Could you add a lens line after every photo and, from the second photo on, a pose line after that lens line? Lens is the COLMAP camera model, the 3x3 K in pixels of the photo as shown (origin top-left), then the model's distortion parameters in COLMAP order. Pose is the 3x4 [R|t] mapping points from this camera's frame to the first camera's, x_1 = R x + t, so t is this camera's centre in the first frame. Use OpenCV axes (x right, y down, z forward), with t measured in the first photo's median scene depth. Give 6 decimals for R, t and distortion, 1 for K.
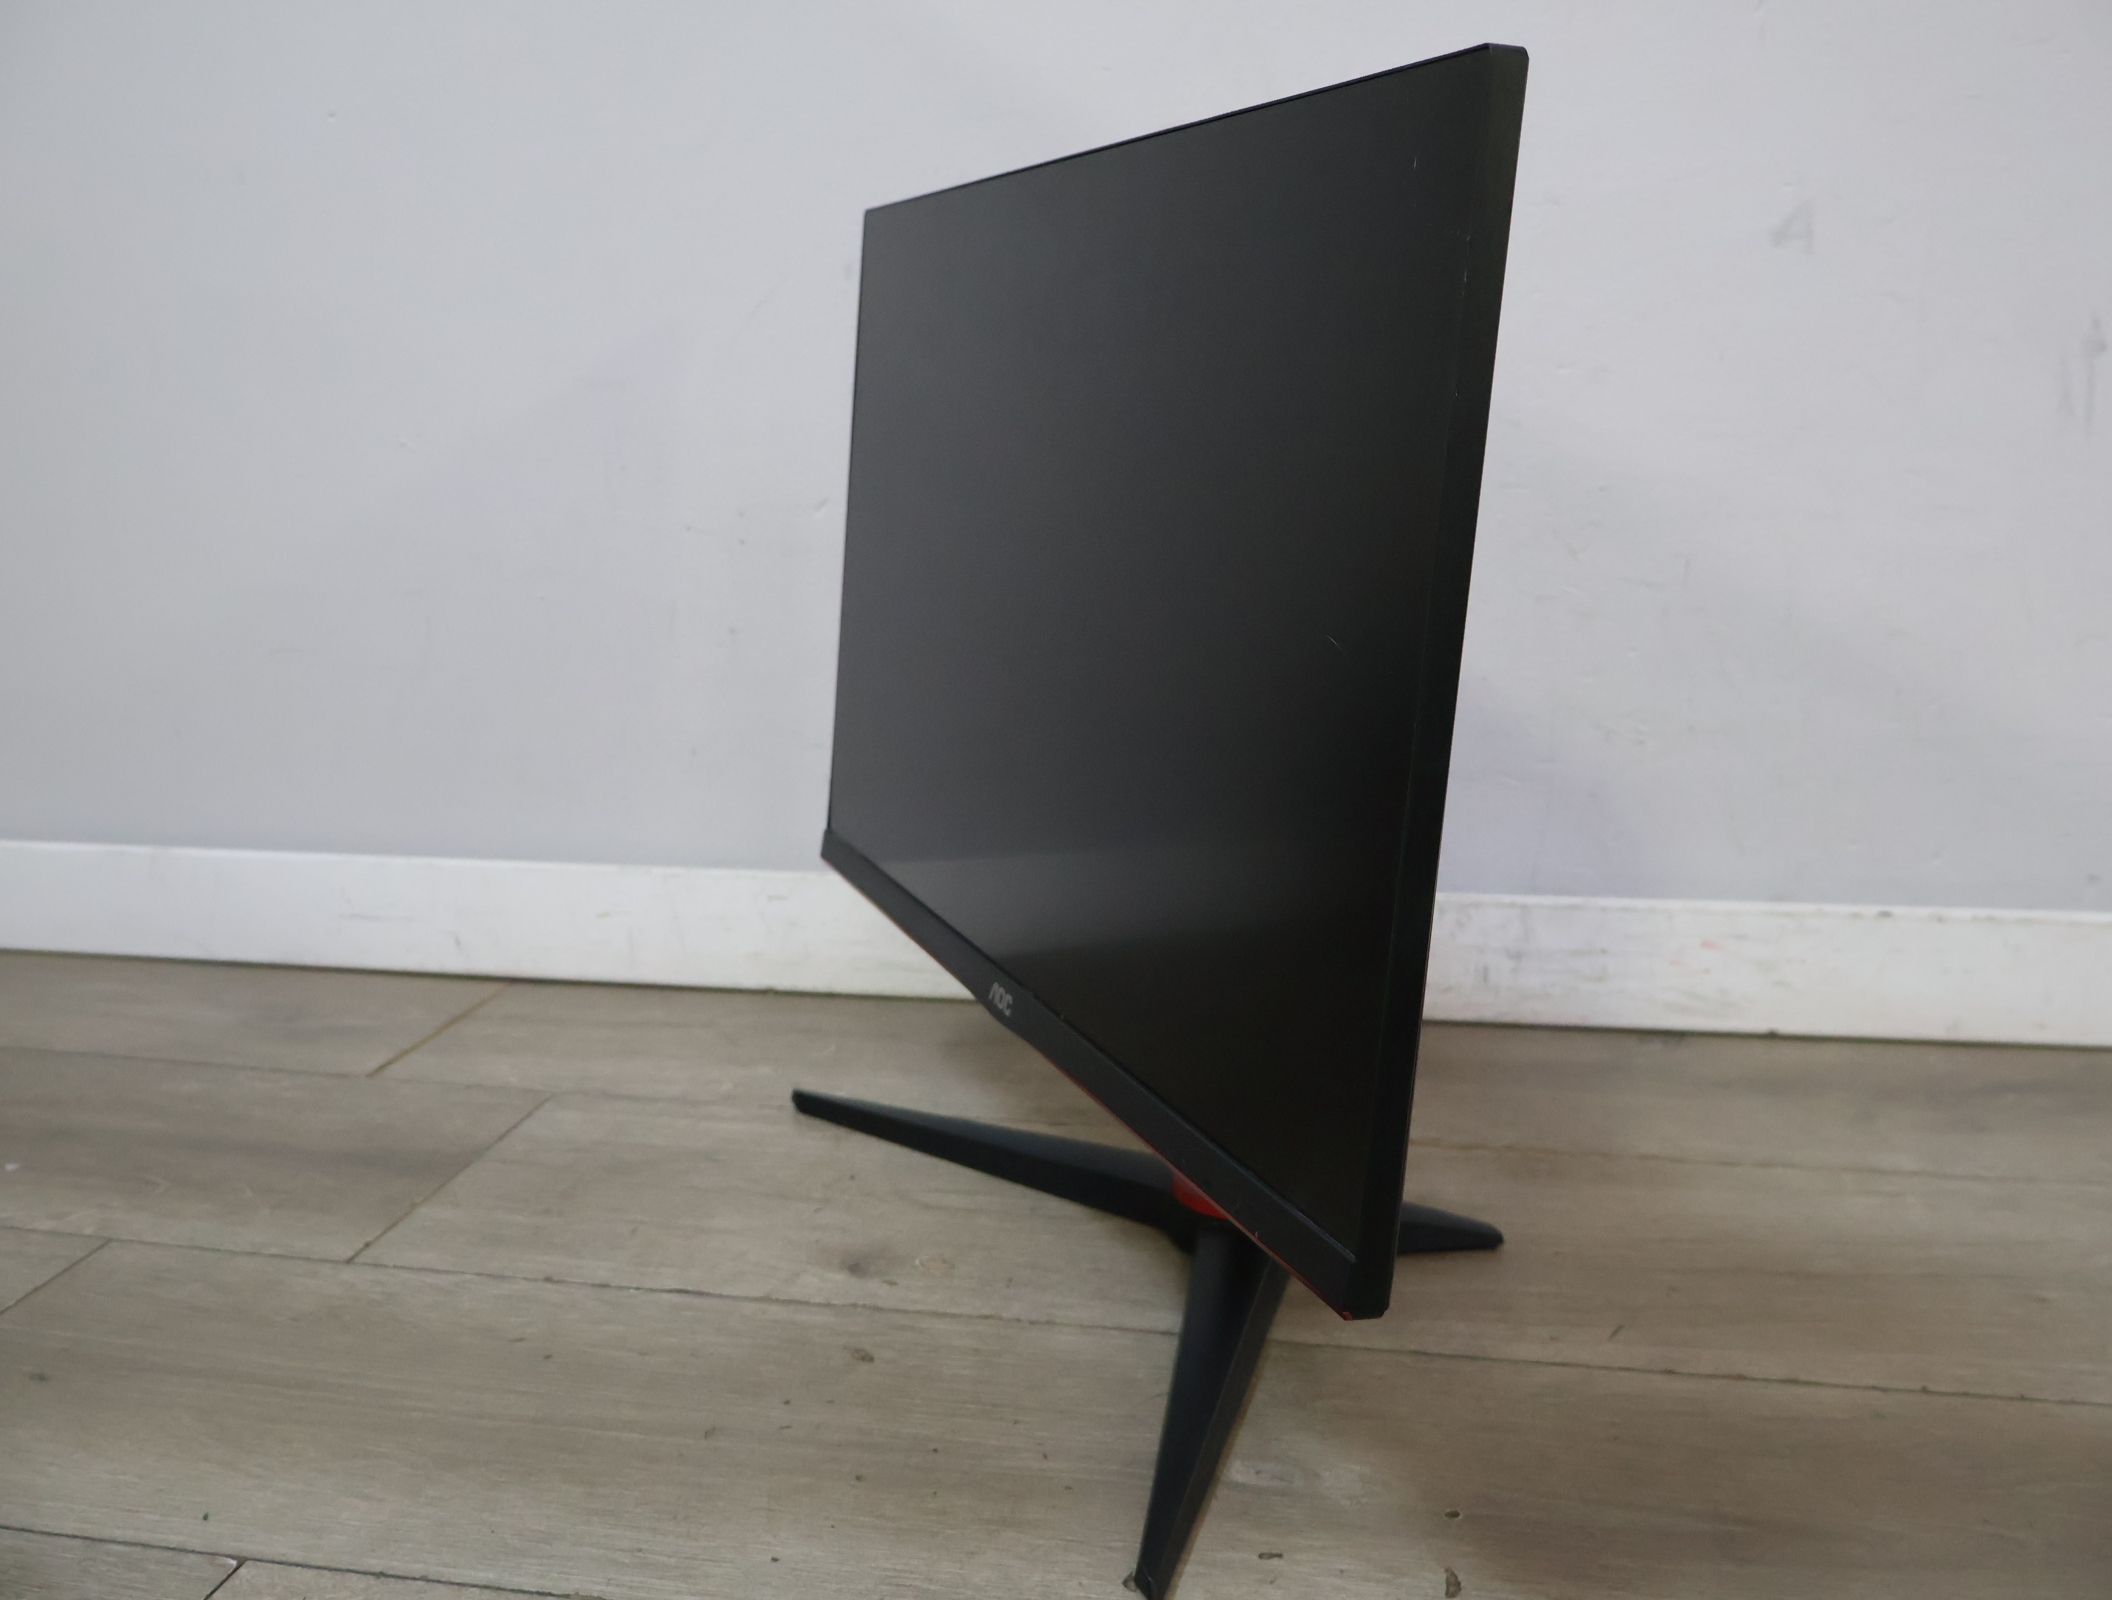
lens RADIAL K [[2028.6, 0, 1059.1], [0, 2028.6, 813.2], [0, 0, 1]] dist [0.006629, 0.003089]
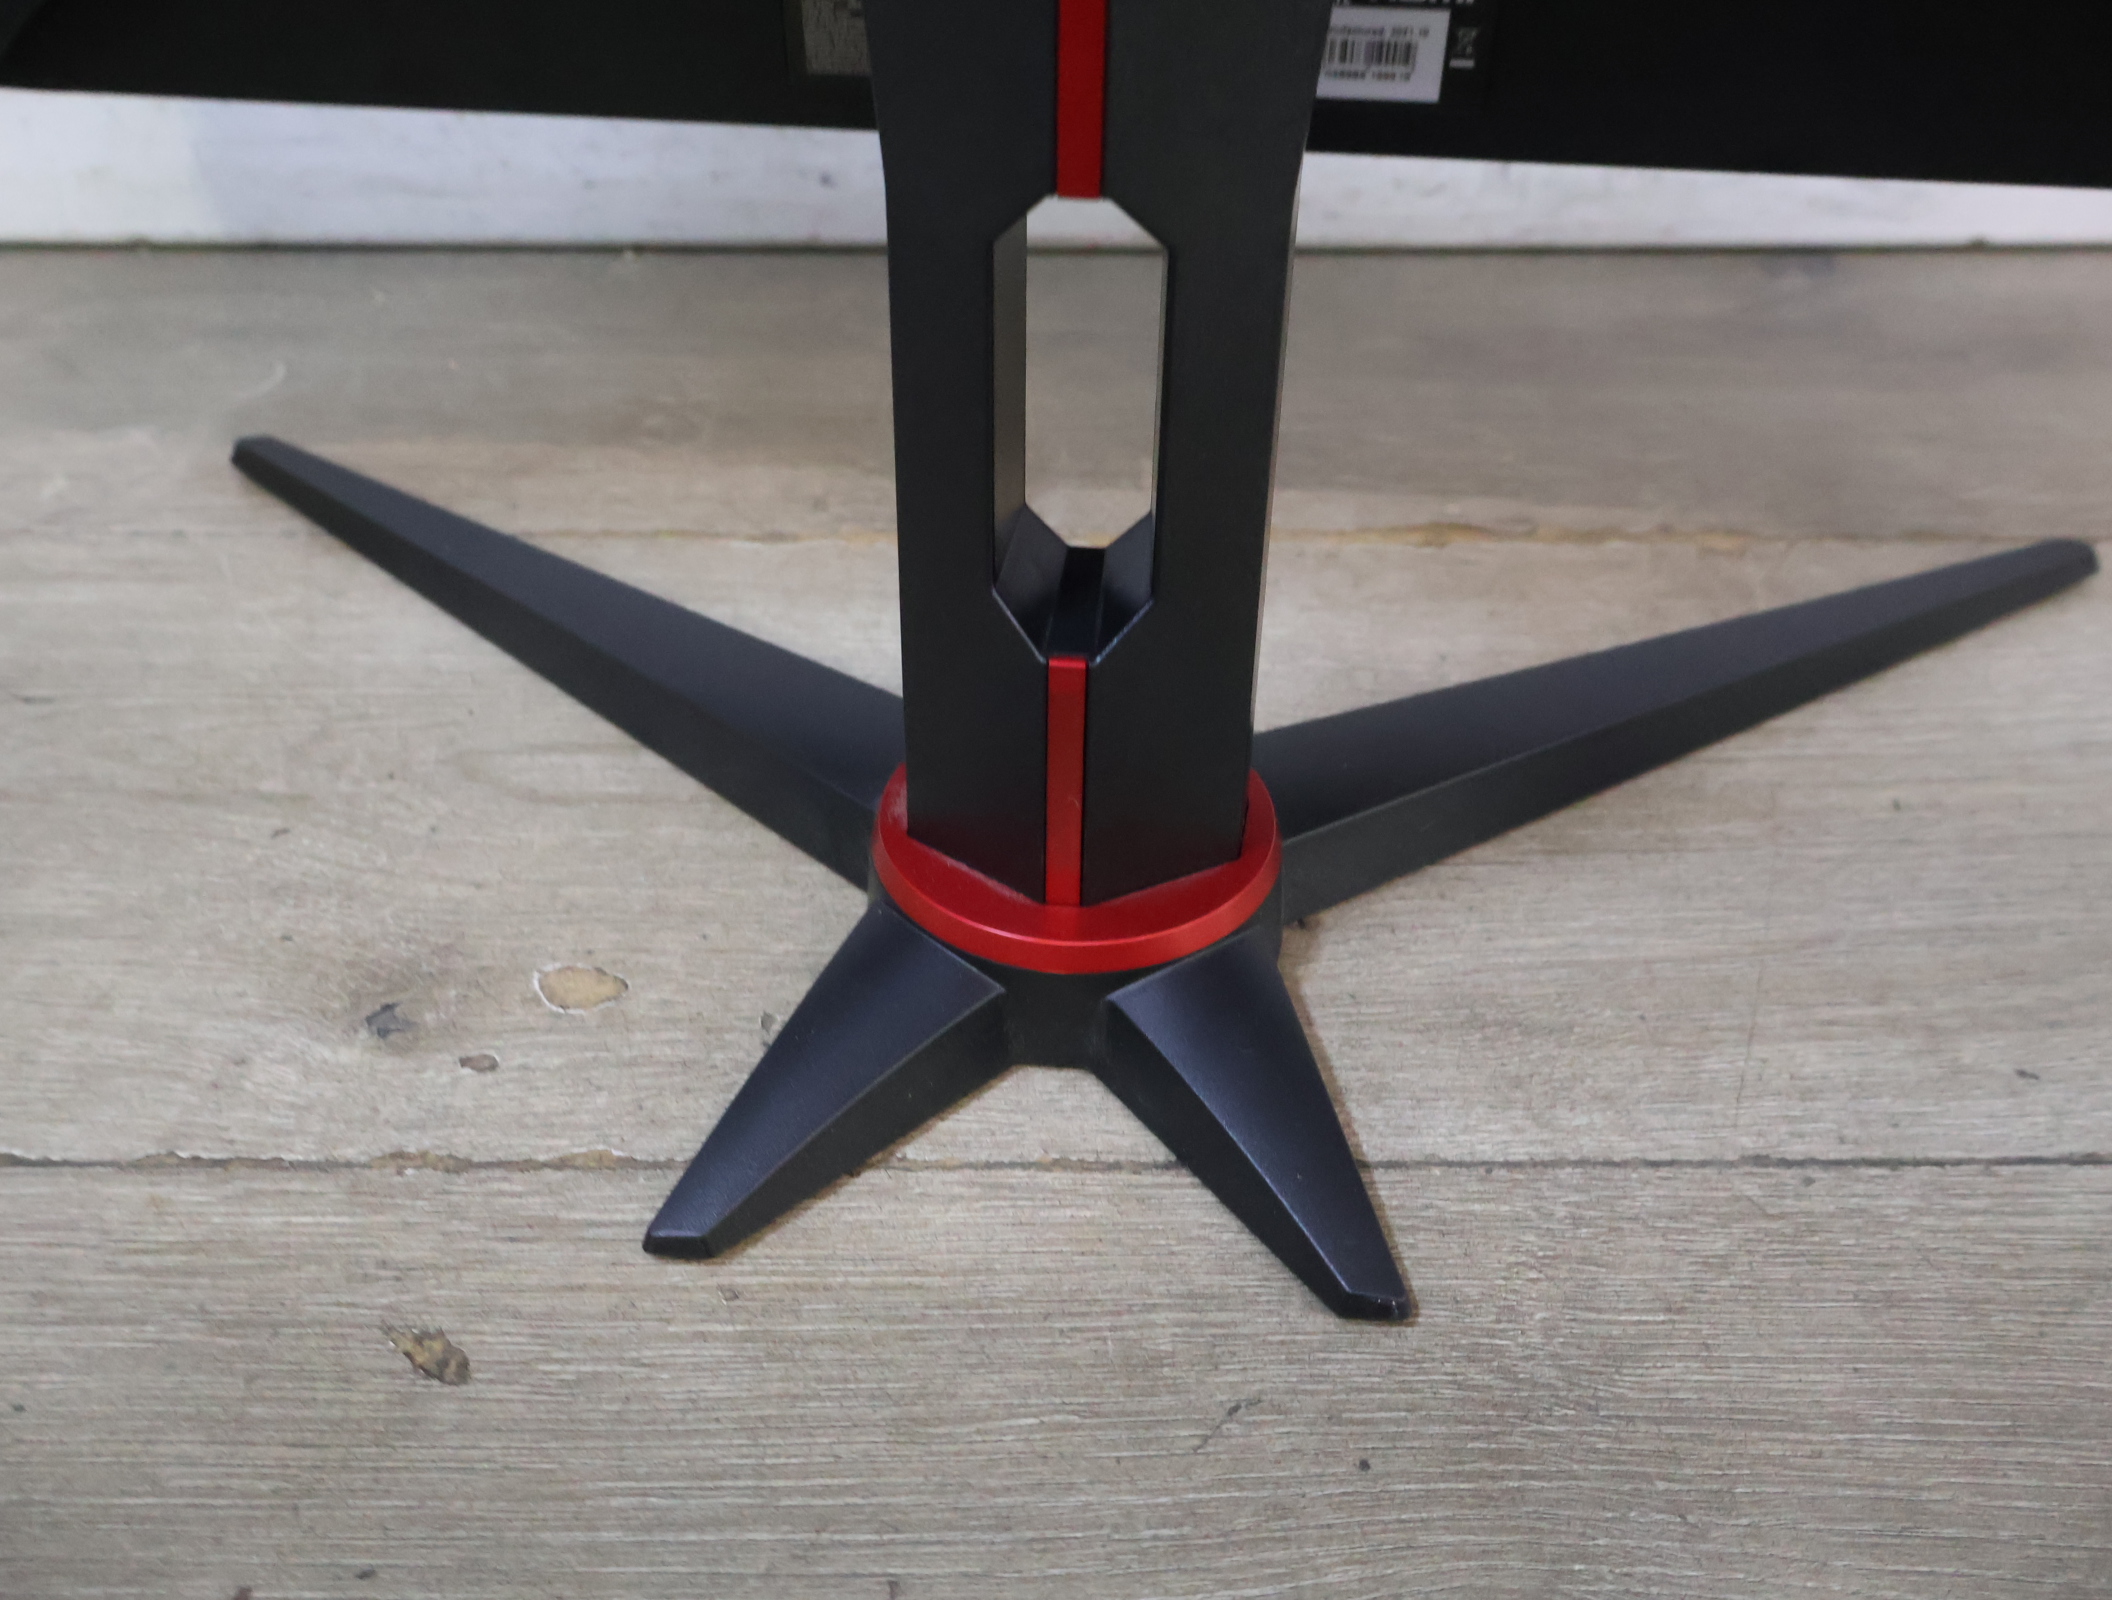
lens RADIAL K [[2016.7, 0, 1056.0], [0, 2016.7, 800.0], [0, 0, 1]] dist [-0.002456, -0.003494]
pose [[0.975826, -0.107495, 0.190285, -0.038670], [0.020275, 0.911448, 0.410915, 0.014484], [-0.217606, -0.397123, 0.891594, 0.598759]]
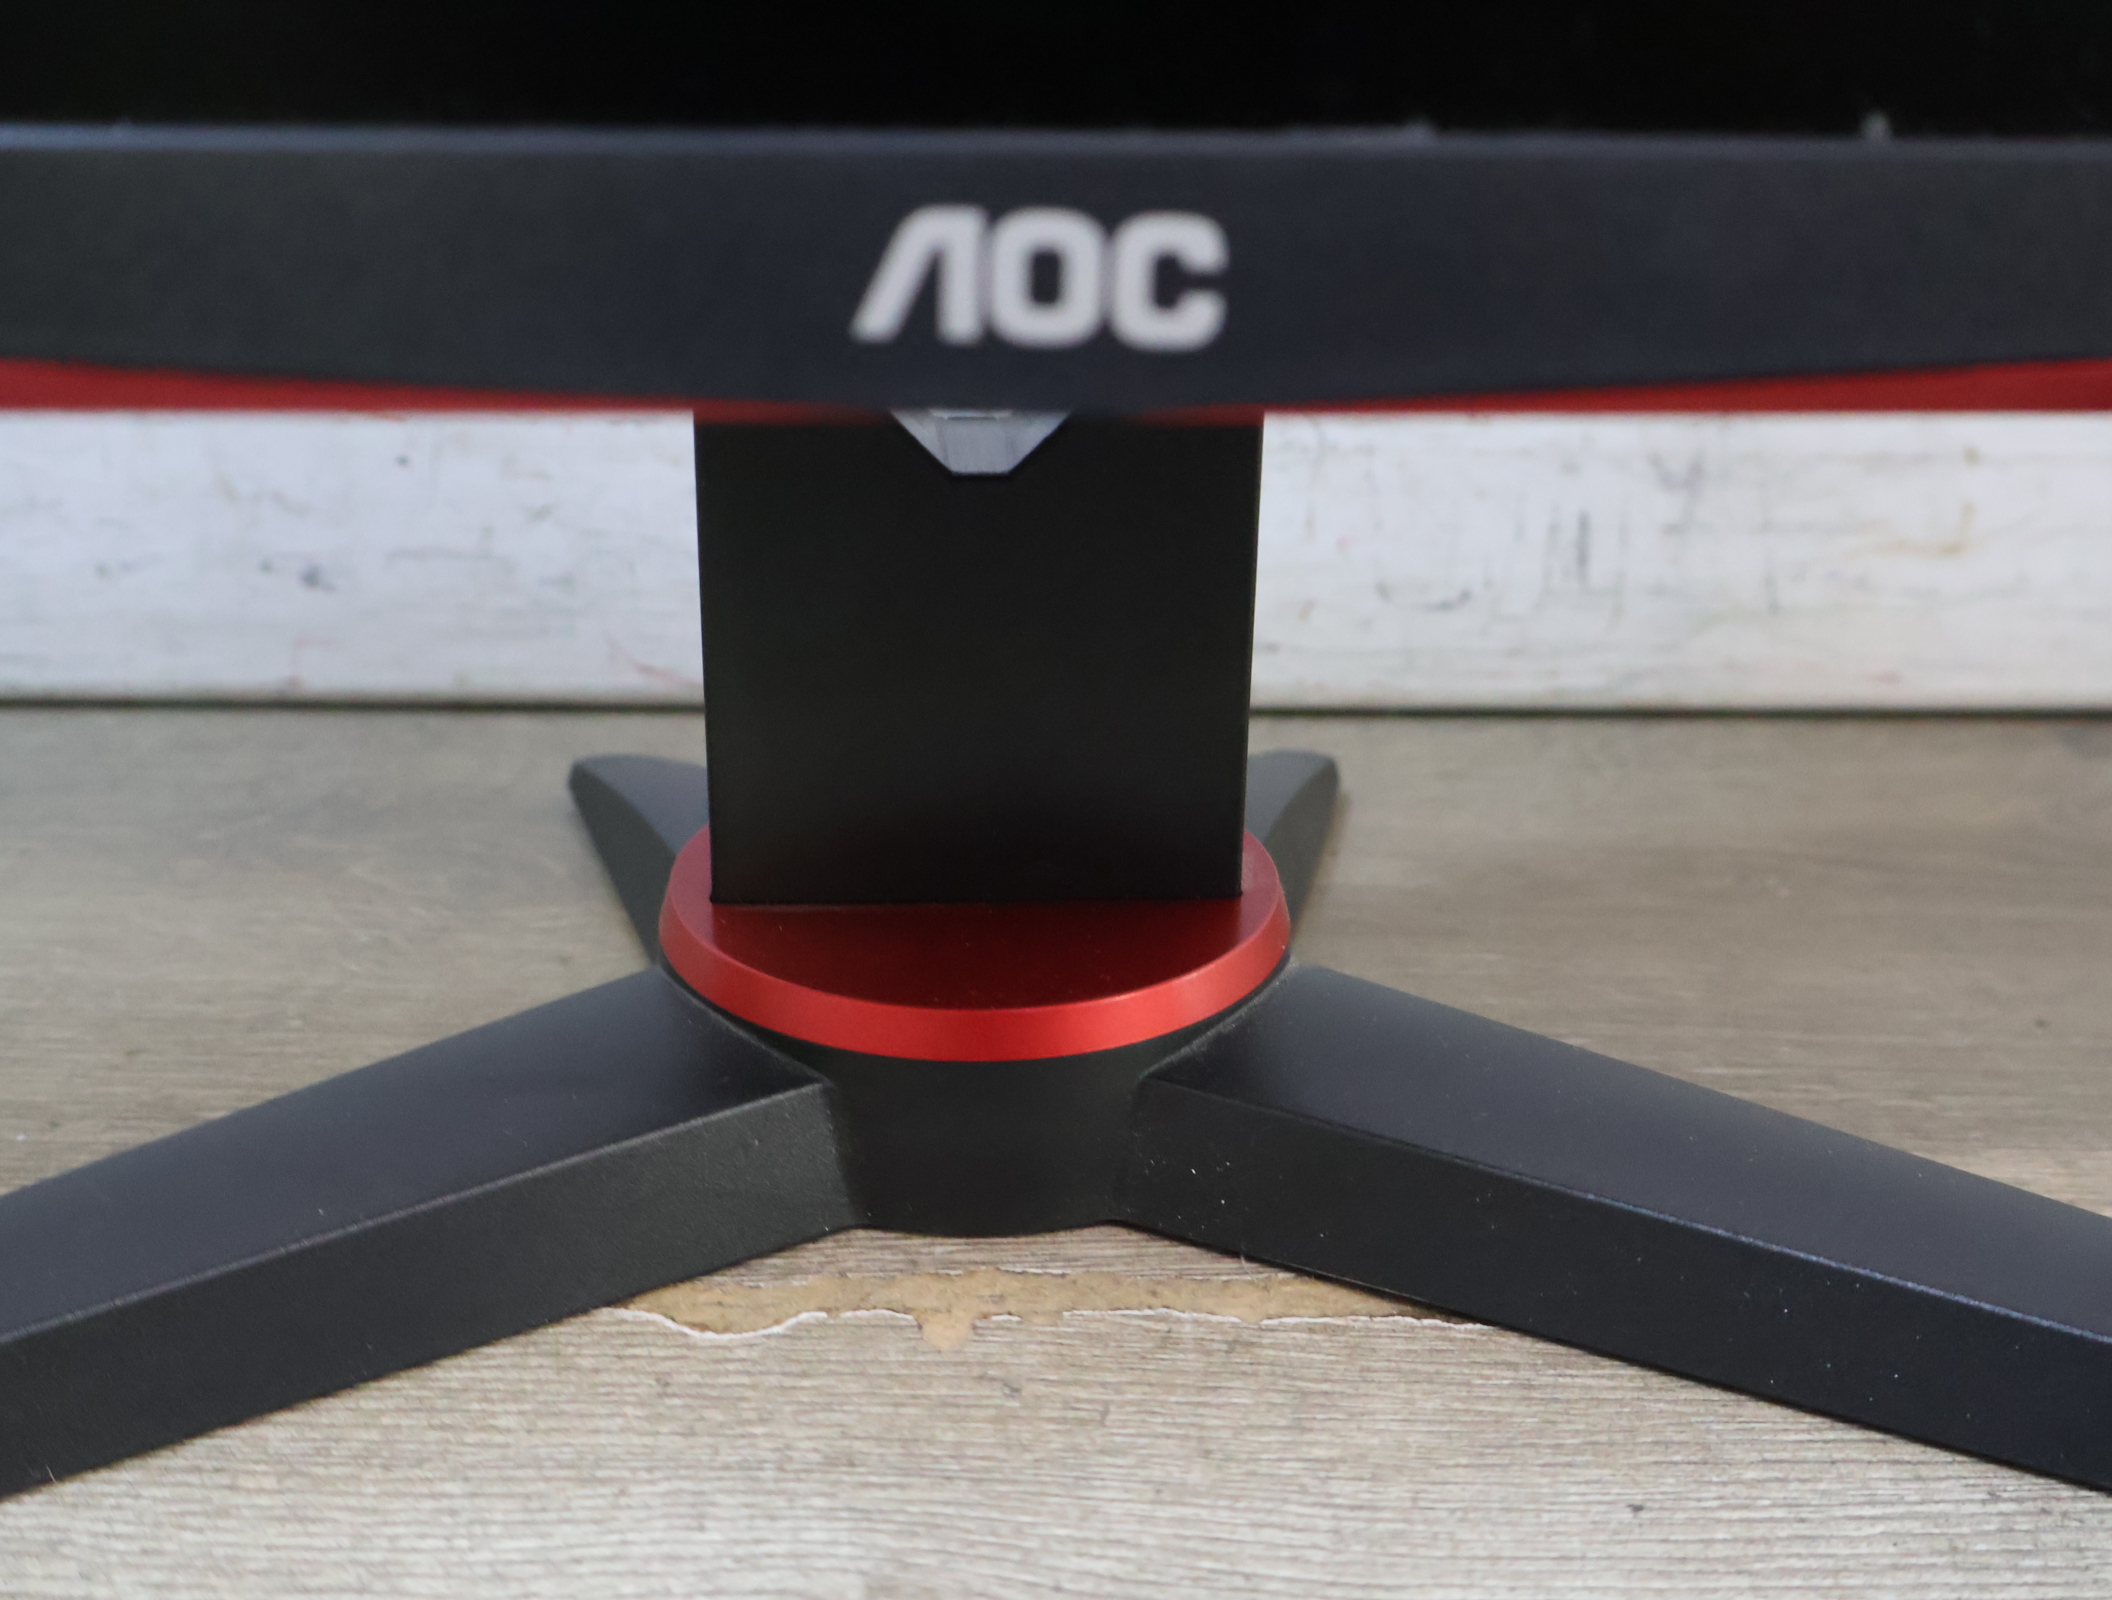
lens RADIAL K [[2513.1, 0, 1056.4], [0, 2513.1, 810.7], [0, 0, 1]] dist [0.017370, -0.034980]
pose [[0.972283, -0.049200, 0.228571, 0.063535], [0.013653, 0.987888, 0.154566, 0.076255], [-0.233408, -0.147161, 0.961179, 0.837227]]
